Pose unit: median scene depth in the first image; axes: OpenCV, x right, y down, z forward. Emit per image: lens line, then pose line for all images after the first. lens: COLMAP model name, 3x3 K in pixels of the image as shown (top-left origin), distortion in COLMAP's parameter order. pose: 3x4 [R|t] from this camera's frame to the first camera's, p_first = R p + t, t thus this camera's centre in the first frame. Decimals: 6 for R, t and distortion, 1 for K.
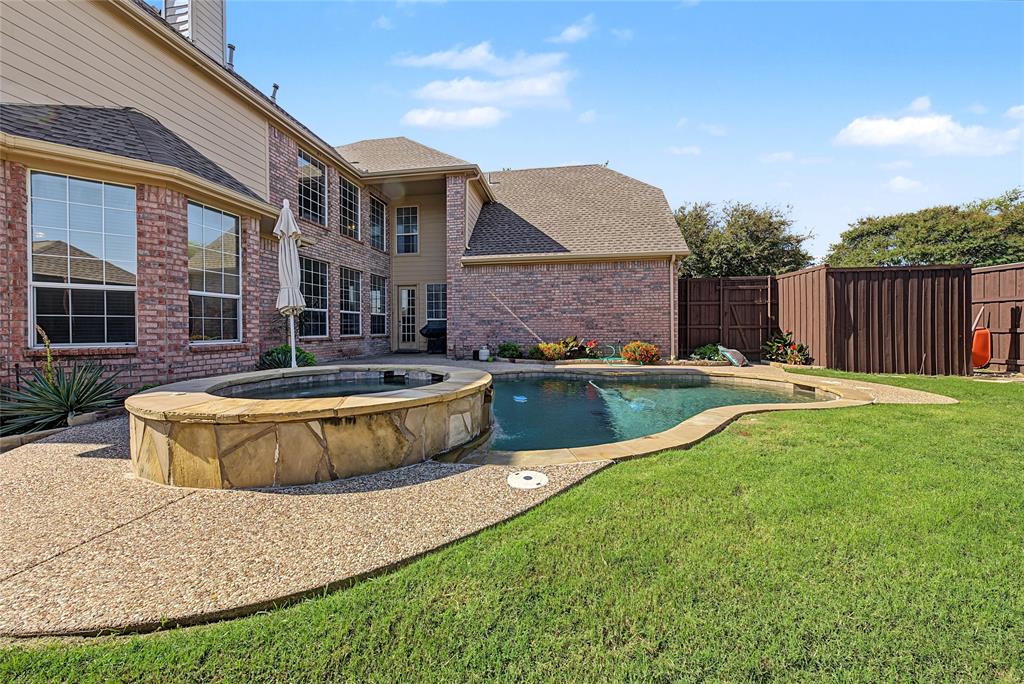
lens RADIAL K [[352.1, 0, 513.9], [0, 352.1, 335.9], [0, 0, 1]] dist [-0.000486, -0.000390]
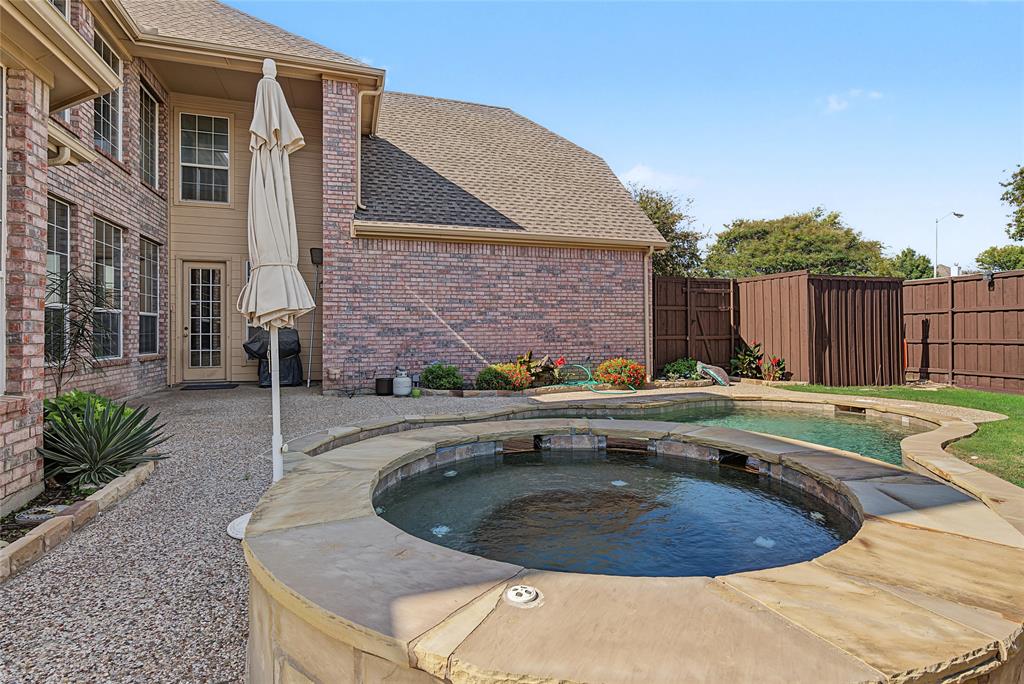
lens RADIAL K [[497.6, 0, 512.5], [0, 497.6, 334.4], [0, 0, 1]] dist [0.004828, -0.001190]
pose [[0.893373, -0.002370, 0.449309, -0.299387], [0.011363, 0.999785, -0.017320, -0.017640], [-0.449172, 0.020579, 0.893208, 0.150450]]
